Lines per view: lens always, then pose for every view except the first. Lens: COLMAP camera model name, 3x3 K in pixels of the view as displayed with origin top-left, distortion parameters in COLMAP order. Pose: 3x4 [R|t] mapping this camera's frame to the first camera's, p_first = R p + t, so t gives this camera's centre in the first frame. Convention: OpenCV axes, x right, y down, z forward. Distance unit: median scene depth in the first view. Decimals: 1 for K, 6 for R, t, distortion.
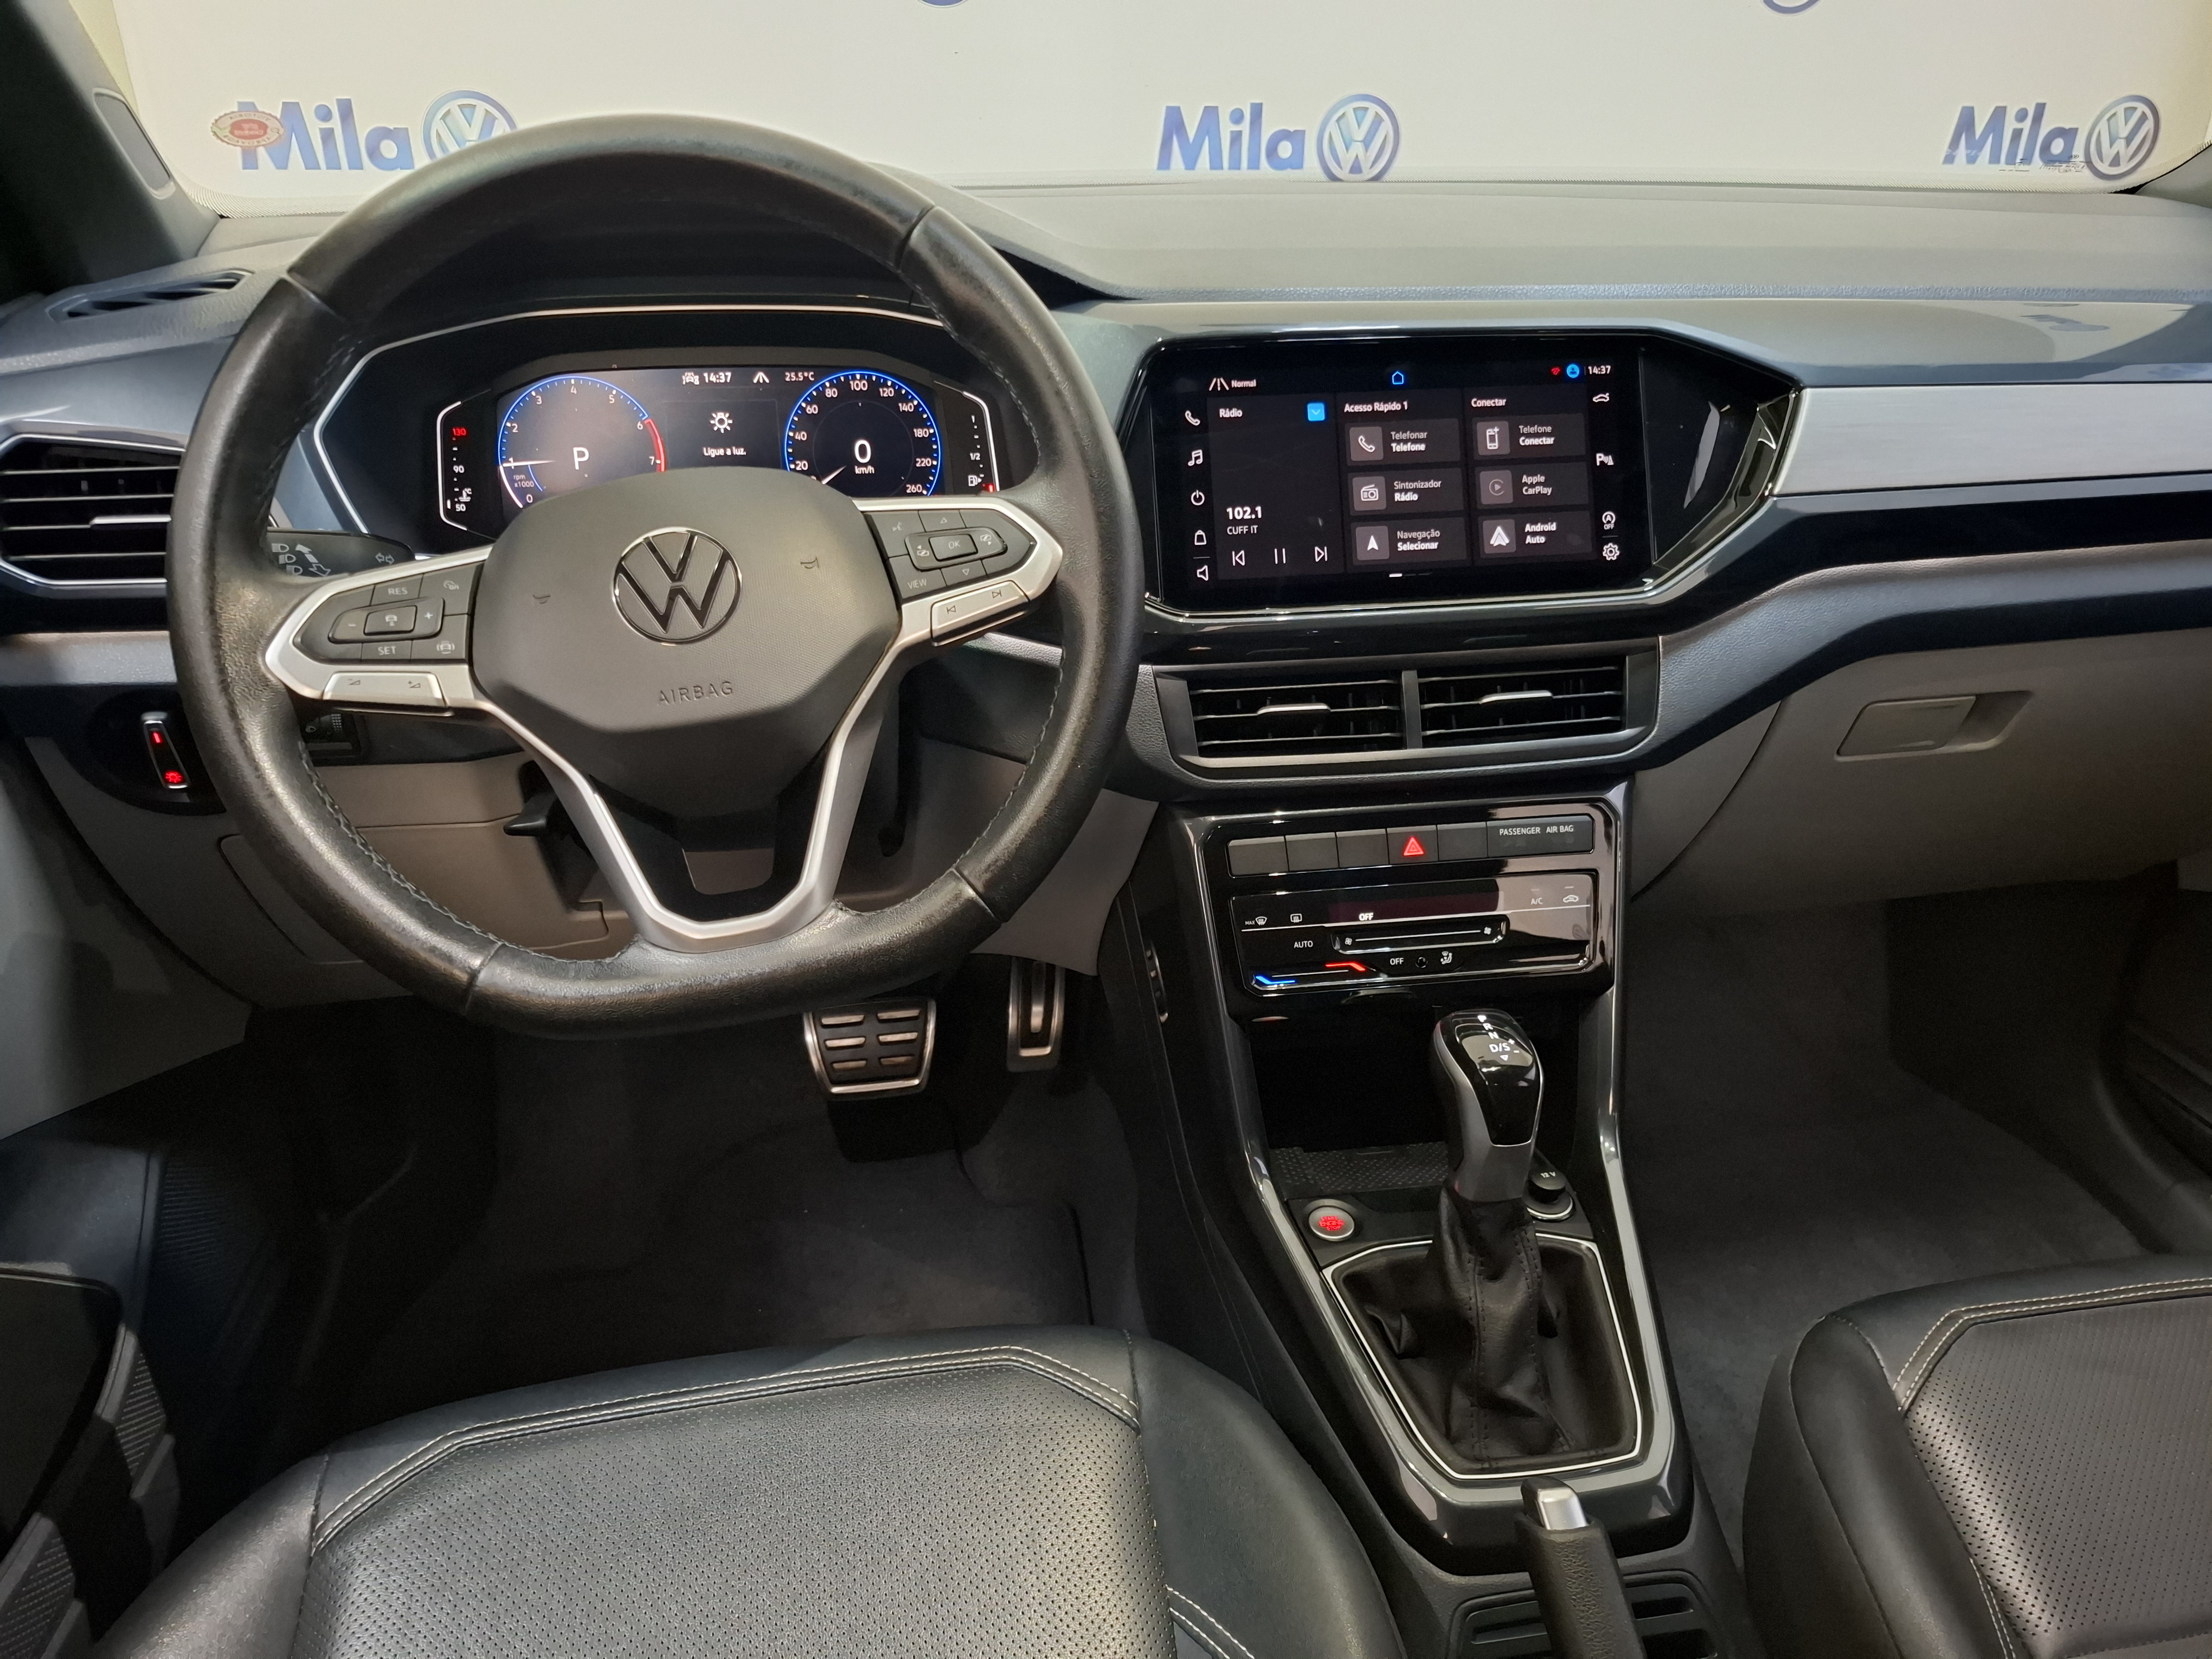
lens RADIAL K [[1554.4, 0, 1106.0], [0, 1554.4, 829.5], [0, 0, 1]] dist [0.100901, -0.156826]
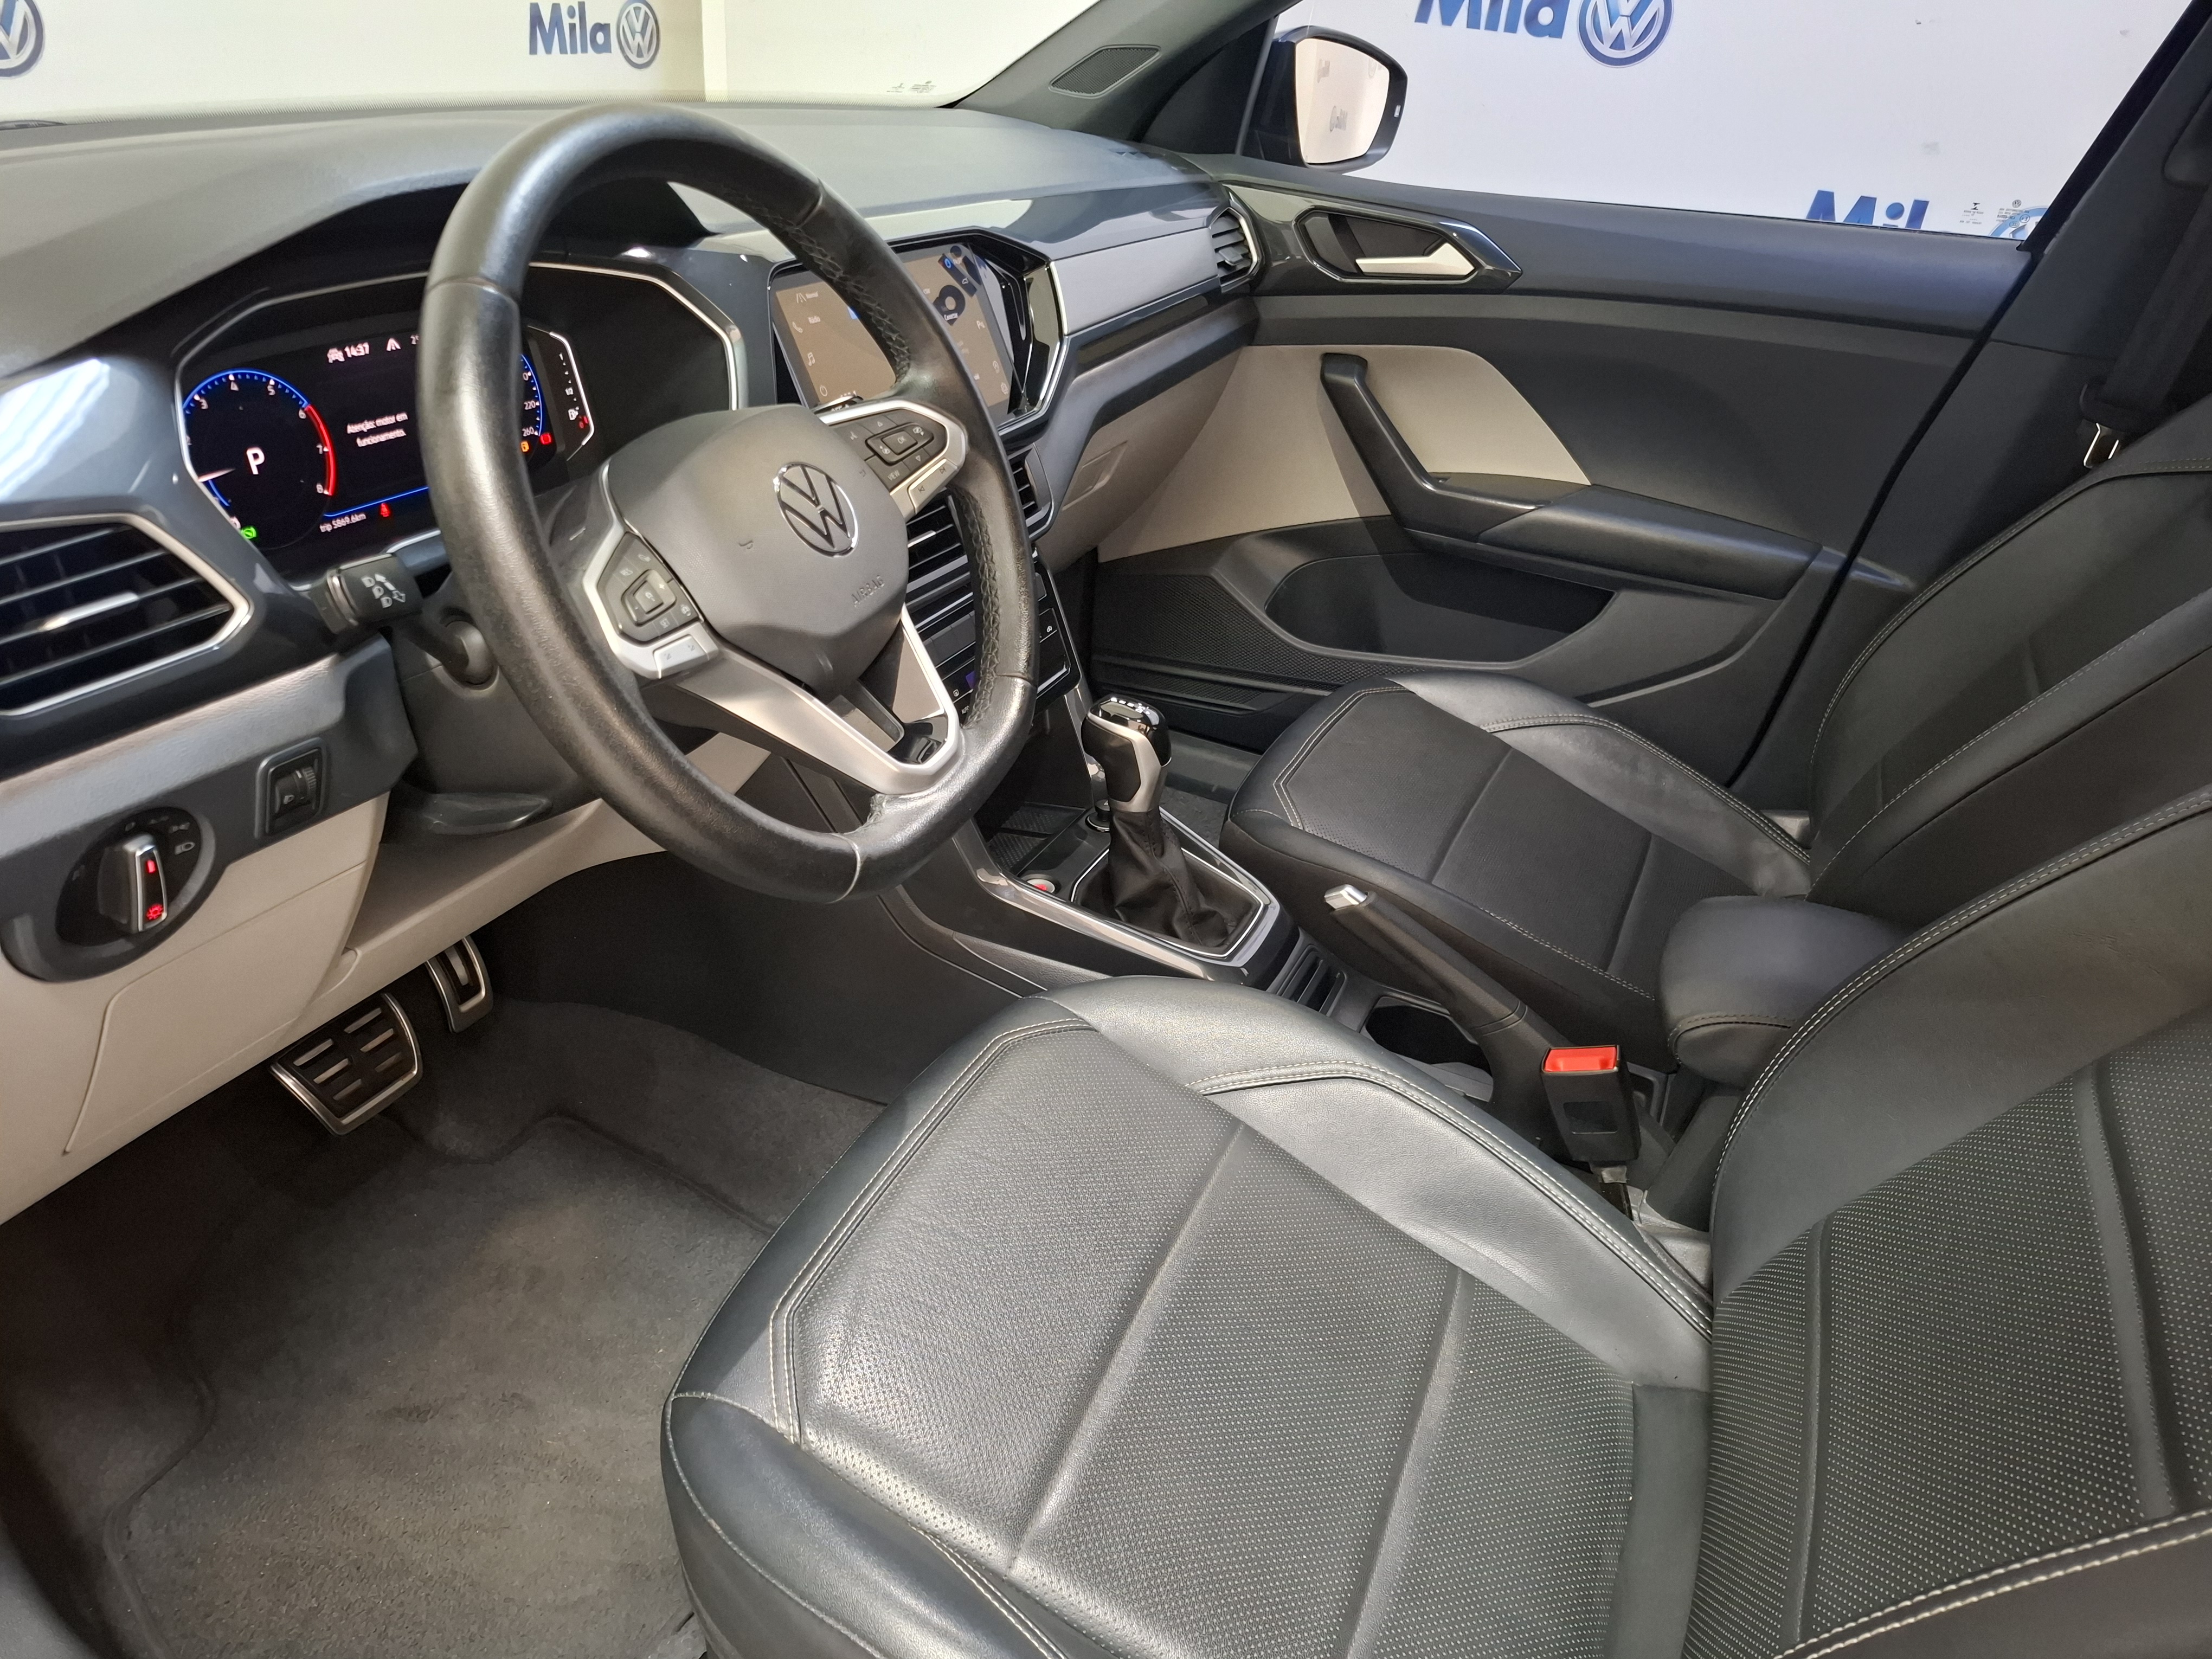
lens RADIAL K [[1554.4, 0, 1106.0], [0, 1554.4, 829.5], [0, 0, 1]] dist [0.100901, -0.156826]
pose [[0.544200, -0.366487, 0.754675, -0.811543], [0.307830, 0.924026, 0.226750, -0.093582], [-0.780440, 0.108914, 0.615671, 0.081926]]
